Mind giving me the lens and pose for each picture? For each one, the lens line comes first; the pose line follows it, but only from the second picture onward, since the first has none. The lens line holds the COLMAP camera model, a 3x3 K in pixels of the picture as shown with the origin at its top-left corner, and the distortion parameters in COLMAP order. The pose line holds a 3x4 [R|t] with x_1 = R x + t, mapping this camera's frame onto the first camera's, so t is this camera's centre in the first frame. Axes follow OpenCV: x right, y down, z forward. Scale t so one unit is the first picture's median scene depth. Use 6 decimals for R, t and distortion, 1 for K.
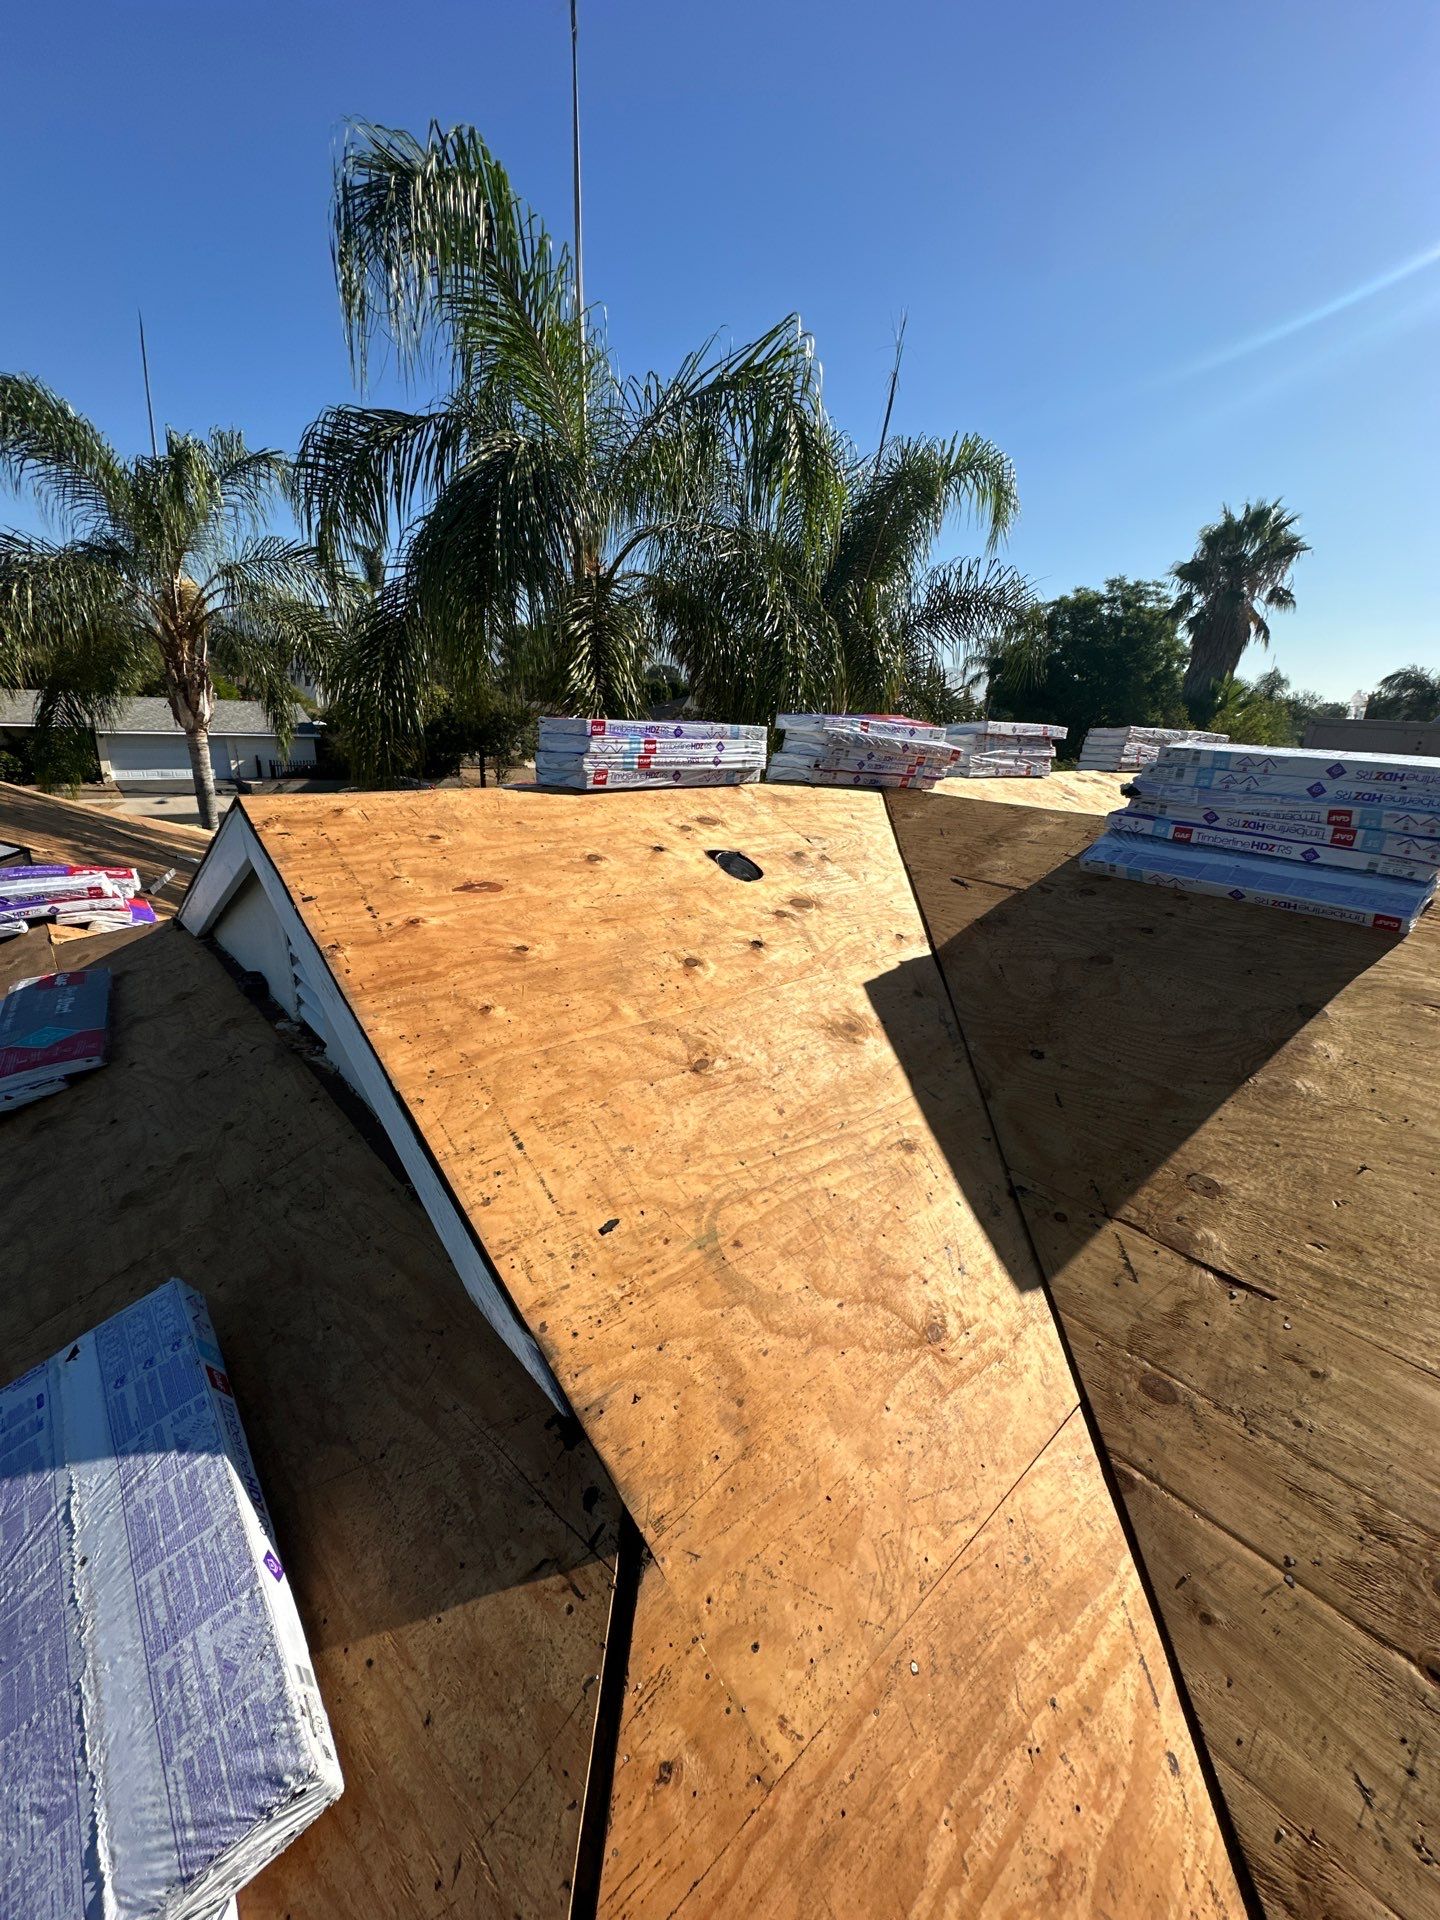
lens RADIAL K [[767.5, 0, 725.5], [0, 767.5, 962.5], [0, 0, 1]] dist [-0.005014, 0.000986]
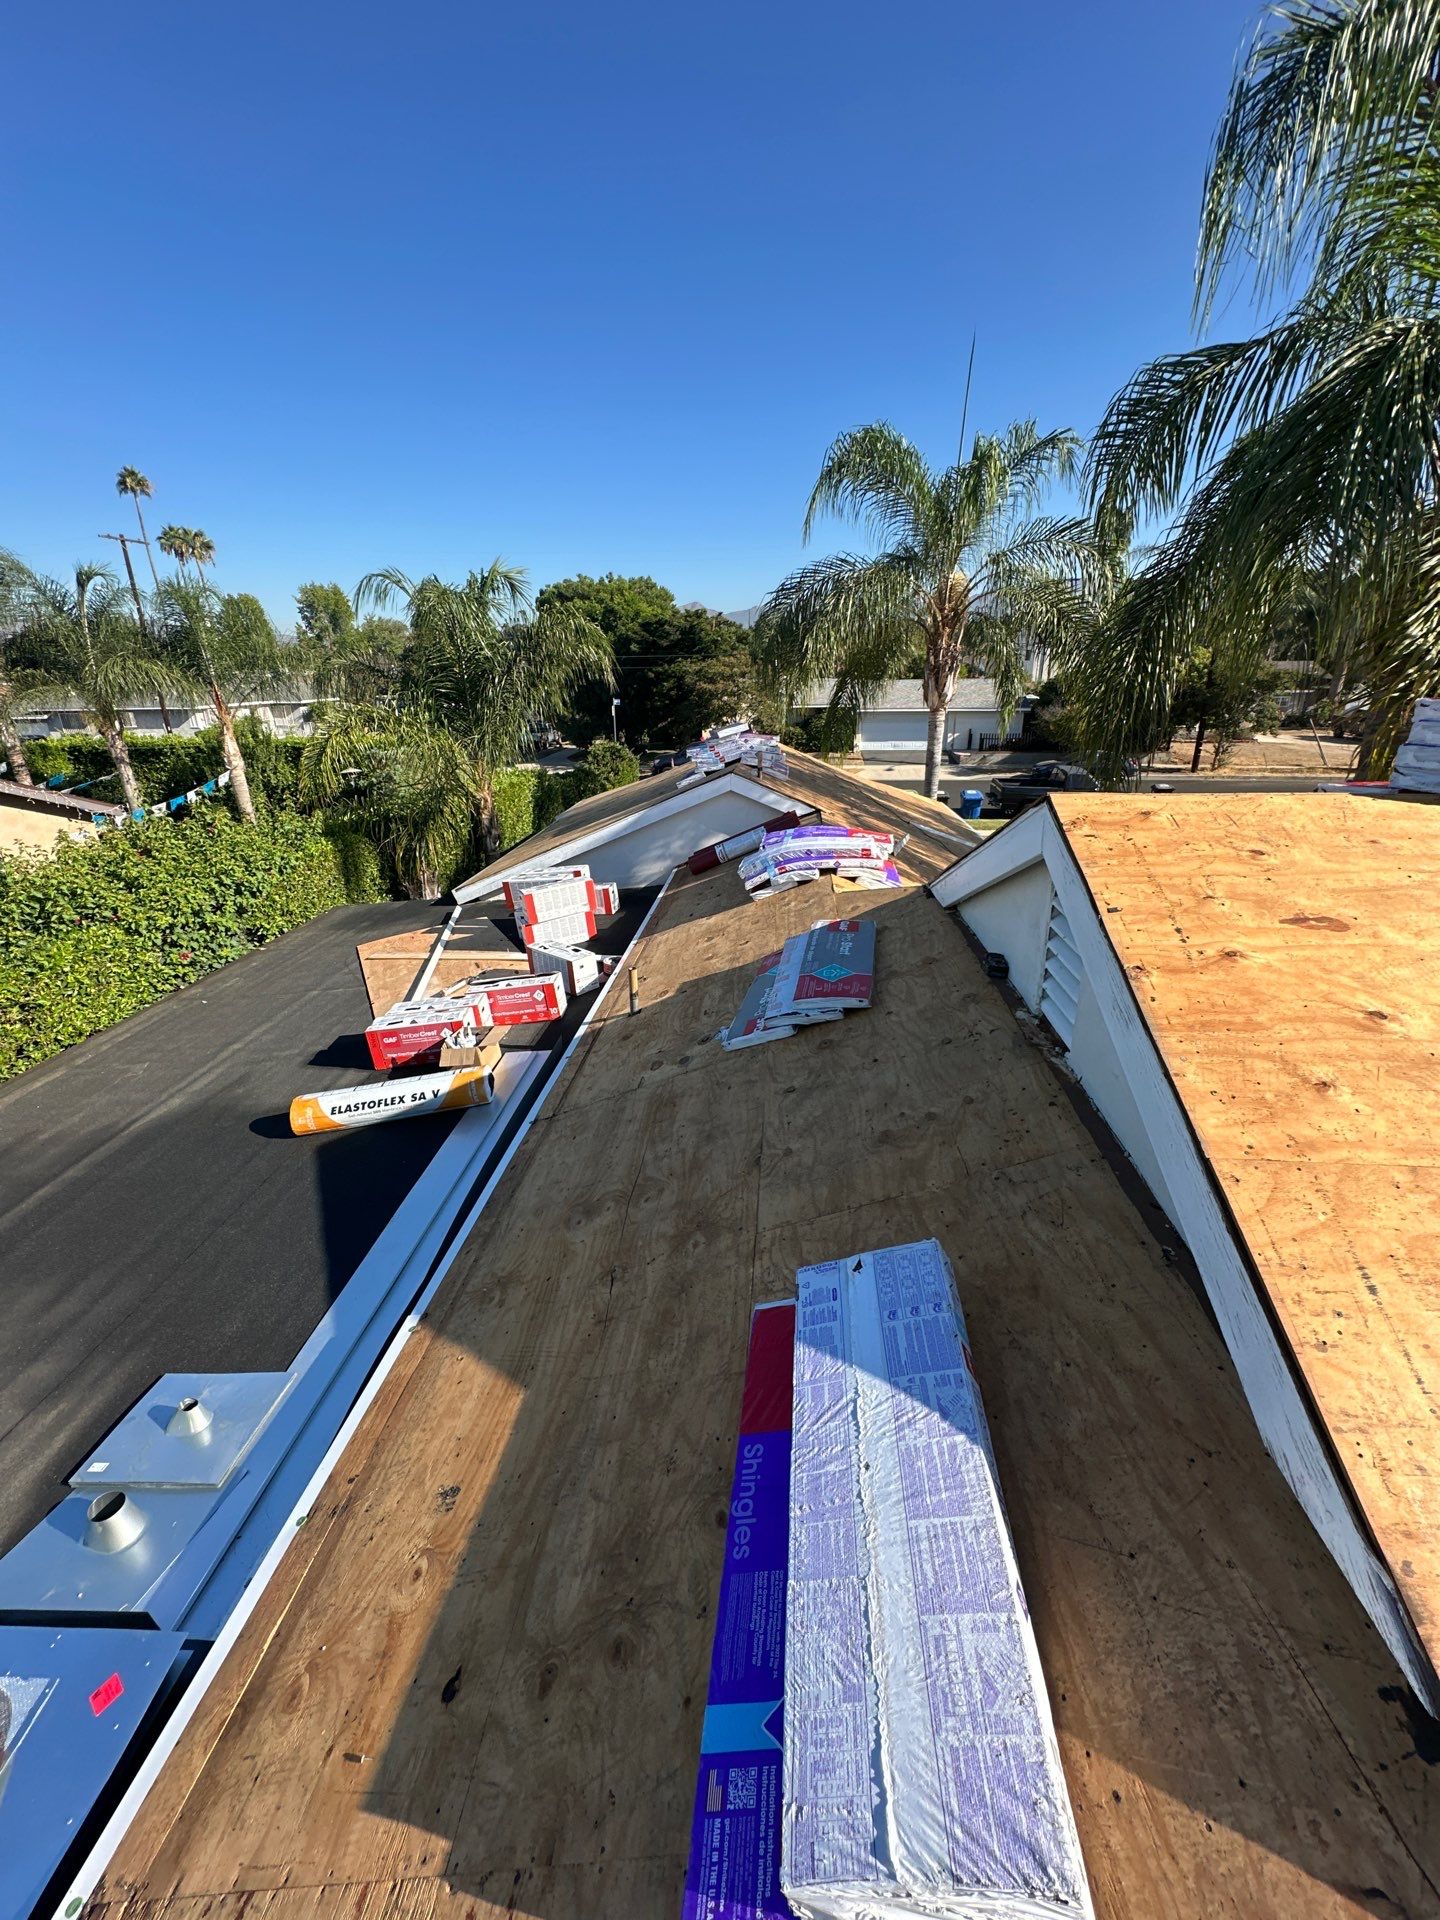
lens RADIAL K [[767.5, 0, 715.7], [0, 767.5, 964.6], [0, 0, 1]] dist [-0.005014, 0.000986]
pose [[0.670332, 0.210778, -0.711497, -0.154290], [-0.184702, 0.976028, 0.115128, -0.029482], [0.718707, 0.054241, 0.693194, -0.012058]]
